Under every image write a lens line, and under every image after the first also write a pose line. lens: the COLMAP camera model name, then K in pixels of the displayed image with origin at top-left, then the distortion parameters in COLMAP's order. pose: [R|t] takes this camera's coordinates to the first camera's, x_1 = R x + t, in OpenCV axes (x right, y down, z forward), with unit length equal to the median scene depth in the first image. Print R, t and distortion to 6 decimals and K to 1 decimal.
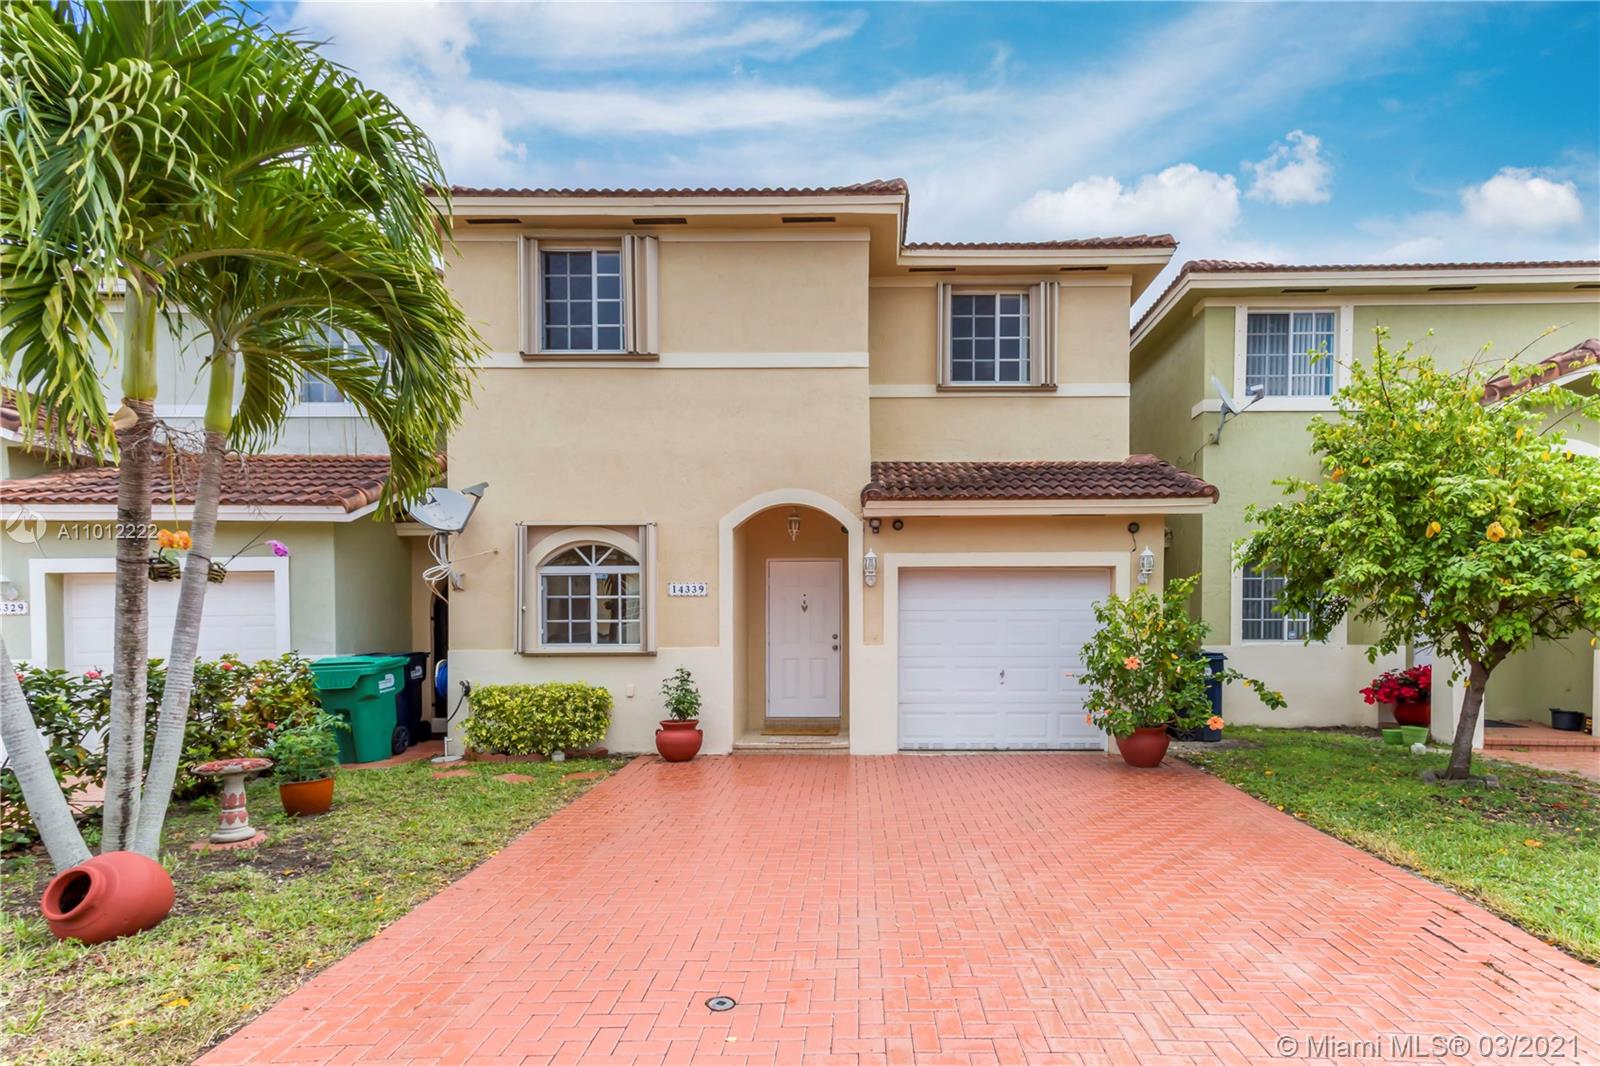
lens RADIAL K [[823.1, 0, 879.4], [0, 823.1, 632.3], [0, 0, 1]] dist [0.016983, 0.000168]
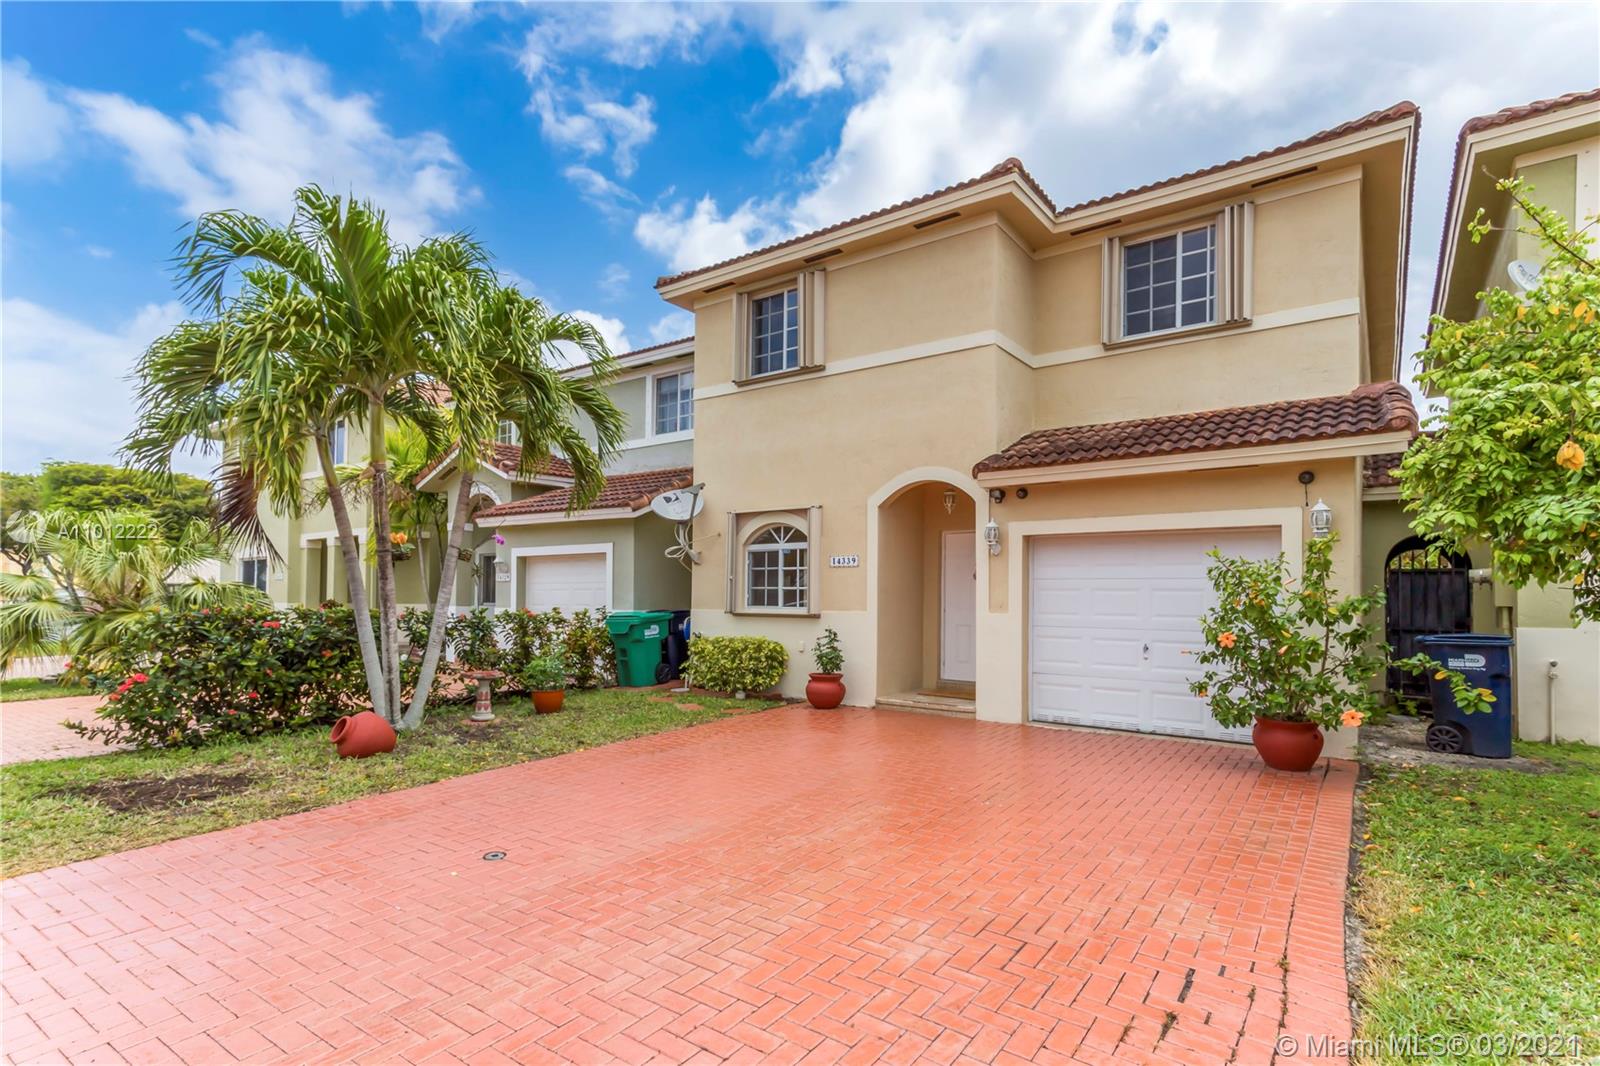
lens RADIAL K [[785.7, 0, 795.4], [0, 785.7, 566.2], [0, 0, 1]] dist [0.026859, 0.001941]
pose [[0.810340, -0.011427, -0.585848, 0.360096], [-0.016369, 0.998978, -0.042126, 0.003199], [0.585731, 0.043726, 0.809325, 0.066104]]
